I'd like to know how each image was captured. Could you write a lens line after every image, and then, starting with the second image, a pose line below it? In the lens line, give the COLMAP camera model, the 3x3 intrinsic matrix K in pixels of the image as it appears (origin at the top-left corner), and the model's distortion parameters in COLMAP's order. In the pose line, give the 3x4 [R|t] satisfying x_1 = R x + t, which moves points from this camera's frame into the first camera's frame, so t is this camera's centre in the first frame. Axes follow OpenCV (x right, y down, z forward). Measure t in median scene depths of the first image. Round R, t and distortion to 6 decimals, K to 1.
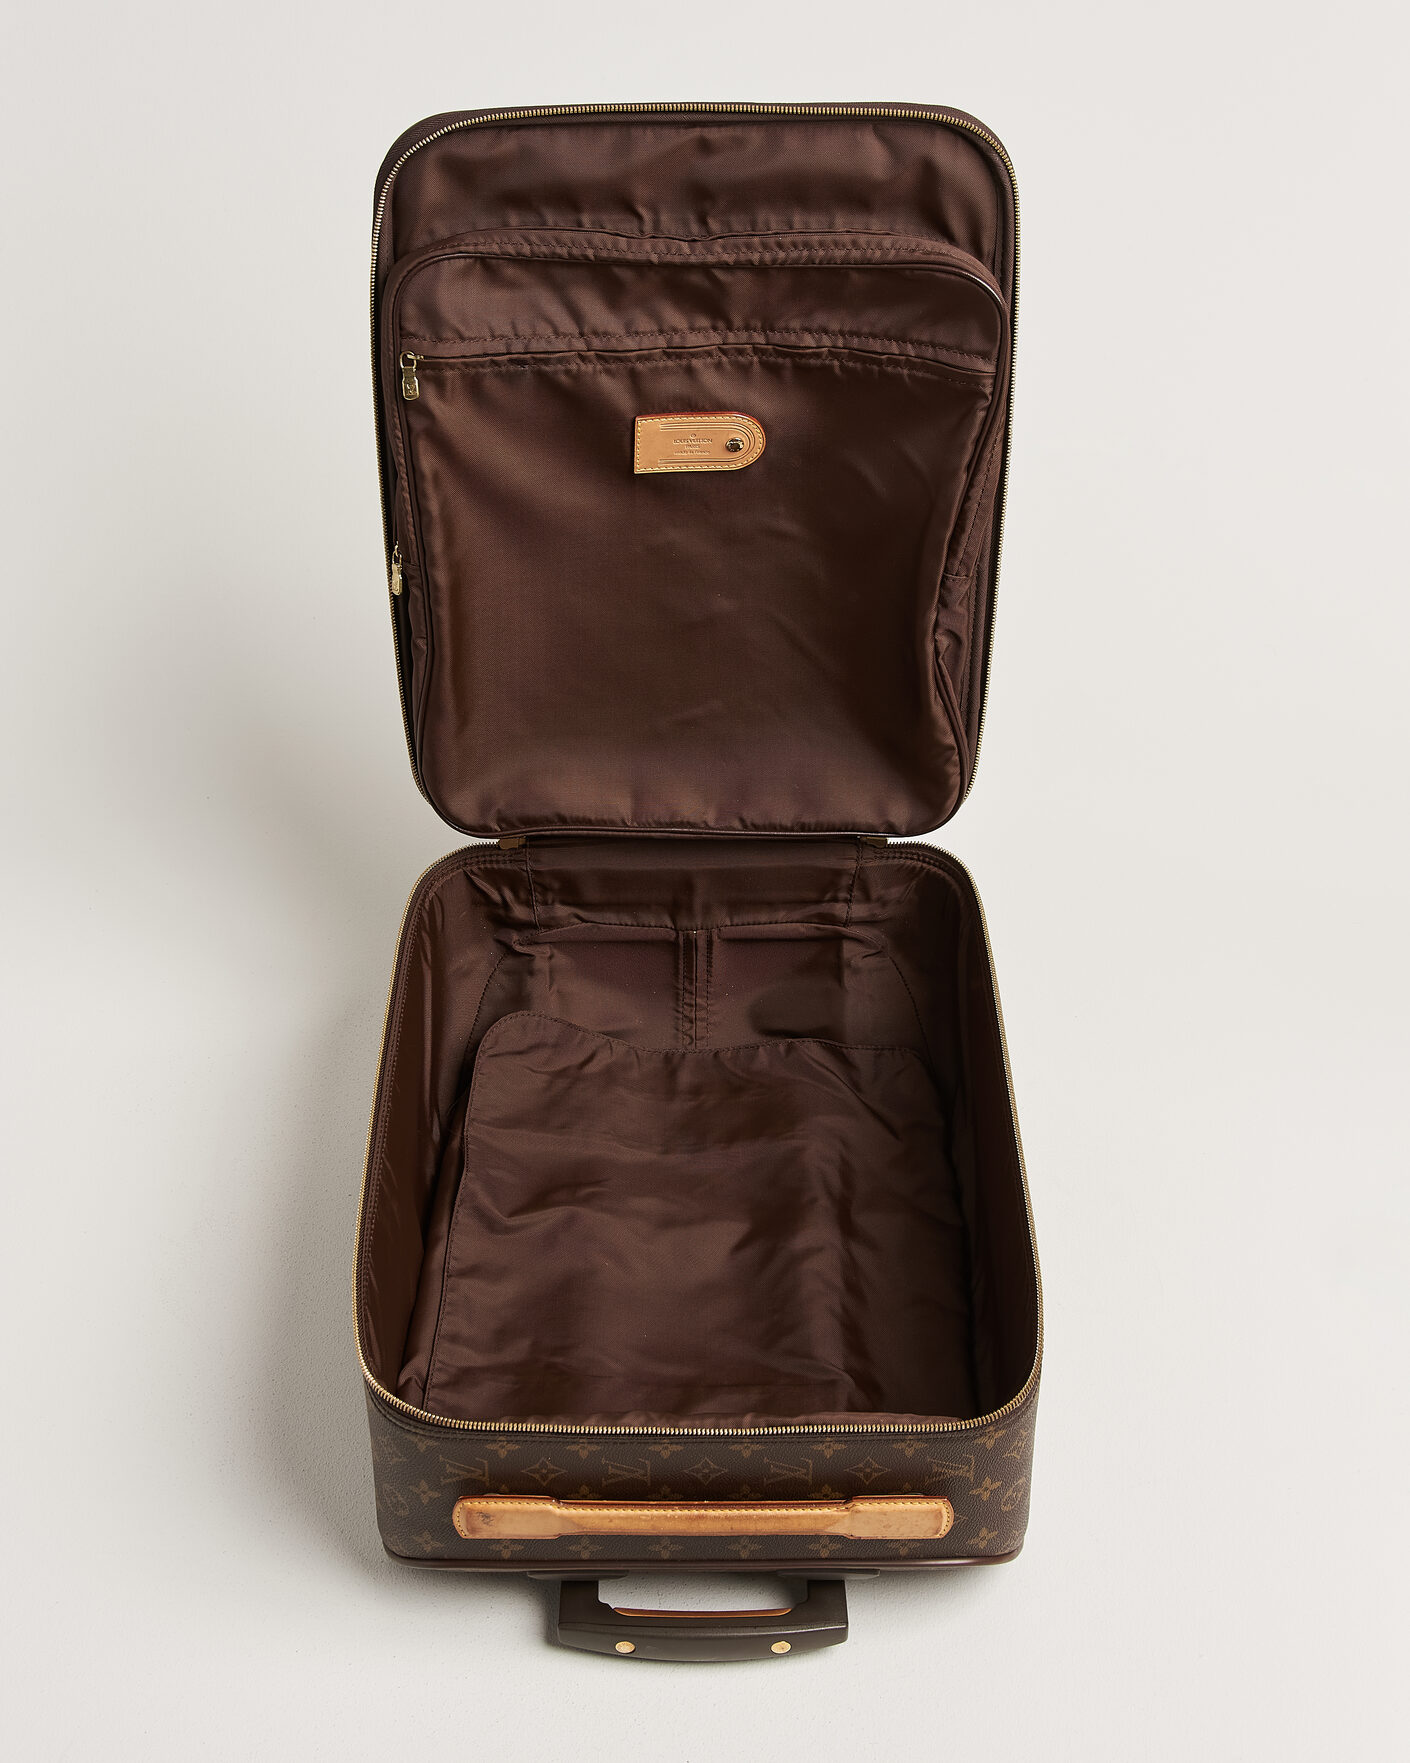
lens RADIAL K [[3262.8, 0, 727.9], [0, 3262.8, 881.5], [0, 0, 1]] dist [-0.034999, 0.126098]
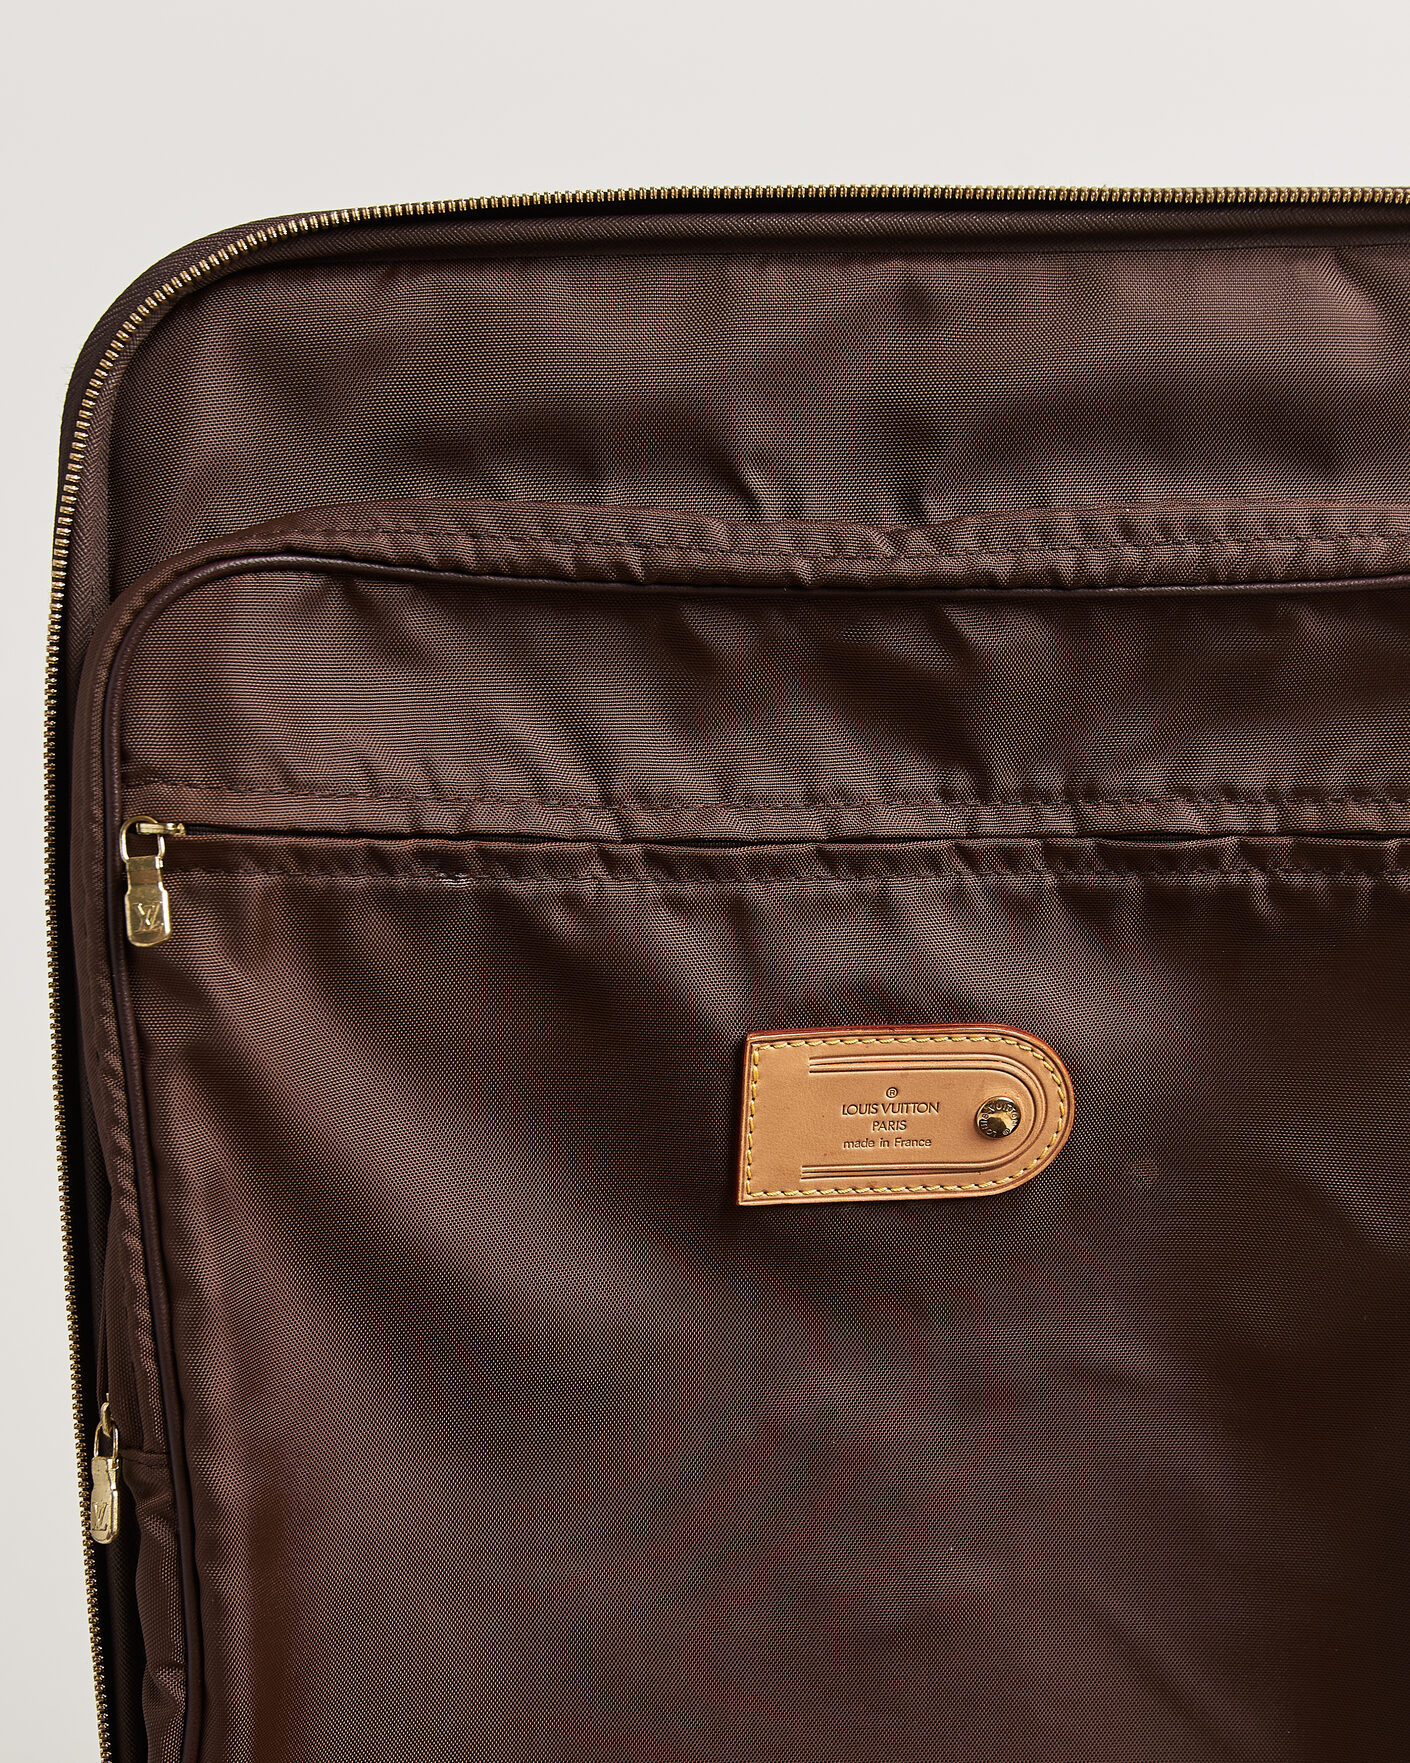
lens RADIAL K [[3262.8, 0, 727.9], [0, 3262.8, 881.5], [0, 0, 1]] dist [-0.034999, 0.126098]
pose [[0.997712, -0.024234, 0.063111, -0.054826], [0.048294, 0.908759, -0.414517, -0.000841], [-0.047307, 0.416617, 0.907850, 0.655515]]
